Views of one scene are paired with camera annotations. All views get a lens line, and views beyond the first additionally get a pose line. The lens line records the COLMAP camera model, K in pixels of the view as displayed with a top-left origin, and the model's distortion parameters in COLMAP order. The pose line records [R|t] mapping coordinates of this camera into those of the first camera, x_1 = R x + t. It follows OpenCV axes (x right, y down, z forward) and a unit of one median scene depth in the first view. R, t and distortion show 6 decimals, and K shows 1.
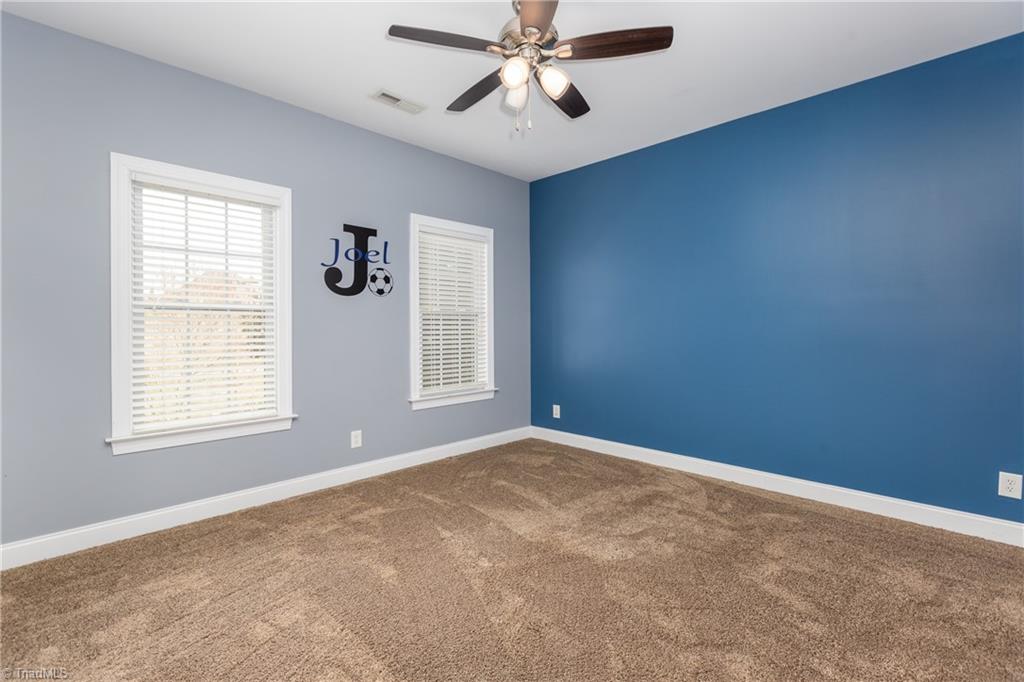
lens RADIAL K [[456.9, 0, 512.4], [0, 456.9, 330.8], [0, 0, 1]] dist [0.000064, -0.000004]
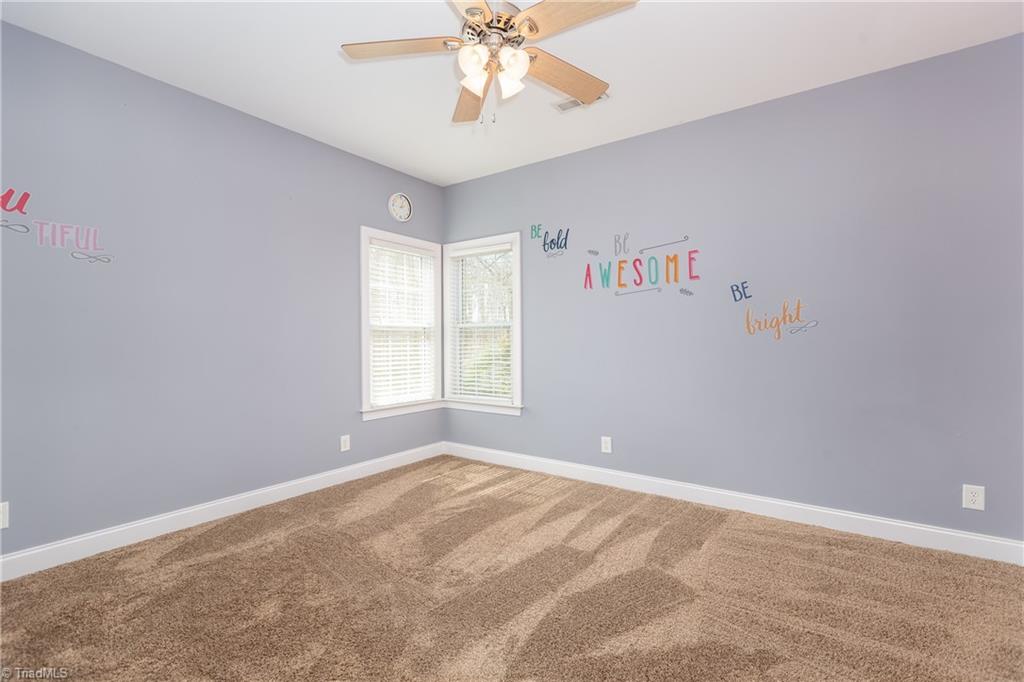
lens RADIAL K [[469.3, 0, 512.0], [0, 469.3, 341.0], [0, 0, 1]] dist [0.001426, 0.000289]
pose [[0.985092, 0.002188, 0.172015, -0.195274], [-0.001596, 0.999992, -0.003582, 0.001304], [-0.172022, 0.003254, 0.985088, -0.201016]]
